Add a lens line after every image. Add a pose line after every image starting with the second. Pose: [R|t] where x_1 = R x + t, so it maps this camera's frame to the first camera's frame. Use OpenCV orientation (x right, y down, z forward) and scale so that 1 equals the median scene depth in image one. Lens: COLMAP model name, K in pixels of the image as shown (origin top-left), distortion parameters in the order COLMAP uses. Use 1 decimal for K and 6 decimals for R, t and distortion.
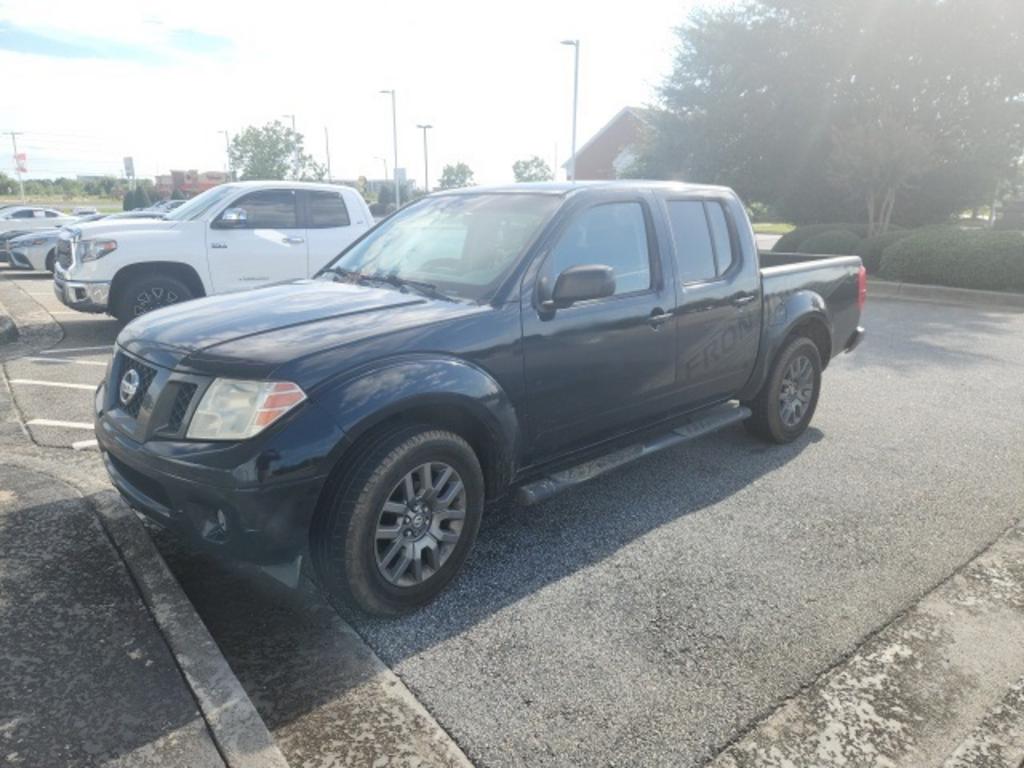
lens RADIAL K [[673.3, 0, 508.2], [0, 673.3, 381.1], [0, 0, 1]] dist [0.061309, -0.056064]
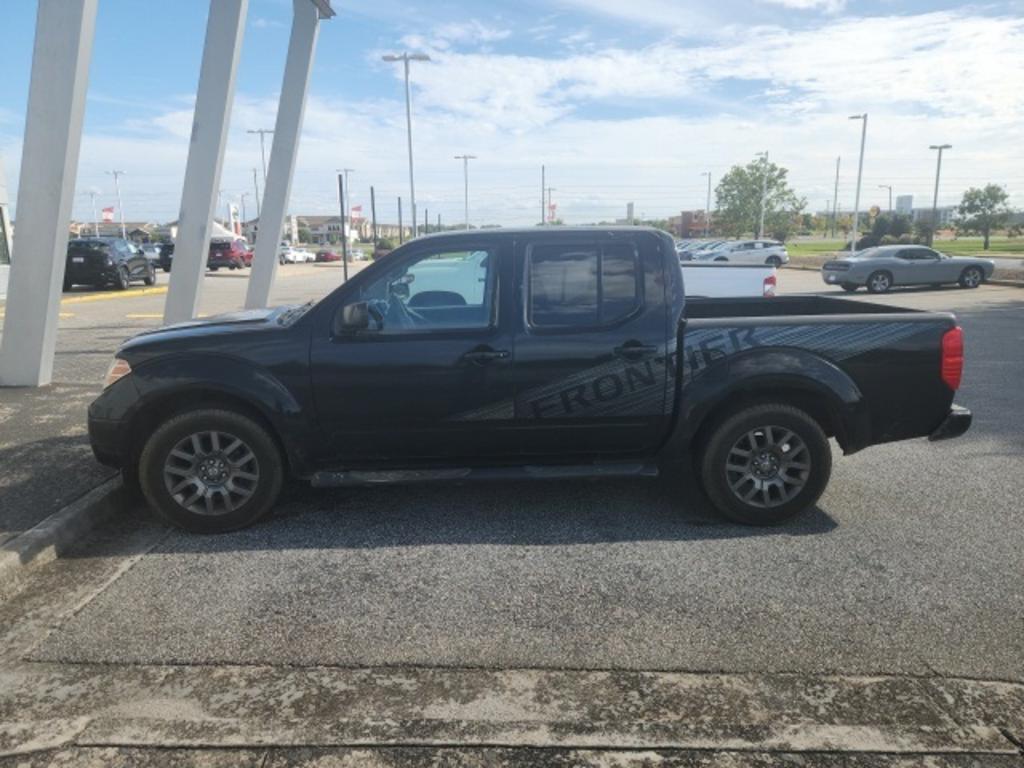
lens RADIAL K [[673.3, 0, 508.2], [0, 673.3, 381.1], [0, 0, 1]] dist [0.061309, -0.056064]
pose [[0.769417, 0.116388, -0.628054, 0.910352], [-0.146966, 0.989136, 0.003256, -0.057985], [0.621610, 0.089797, 0.778163, 0.185180]]
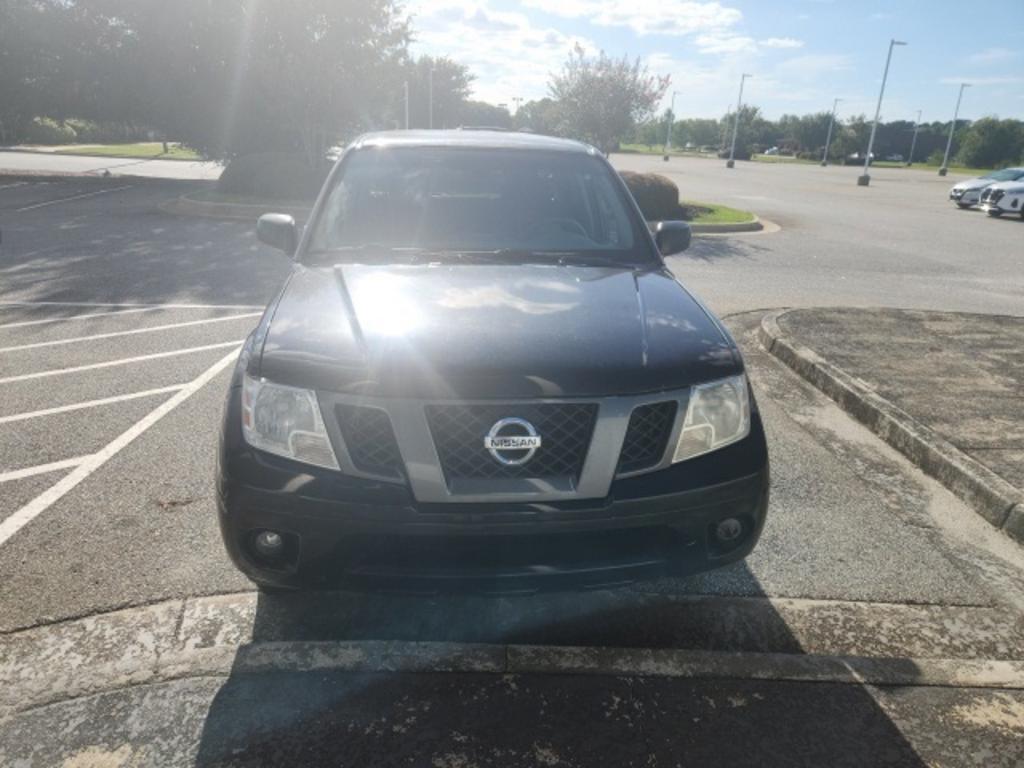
lens RADIAL K [[673.3, 0, 508.2], [0, 673.3, 381.1], [0, 0, 1]] dist [0.061309, -0.056064]
pose [[0.613901, -0.248142, 0.749367, -0.796332], [0.171314, 0.968563, 0.180380, -0.136538], [-0.770569, 0.017641, 0.637112, 0.400677]]
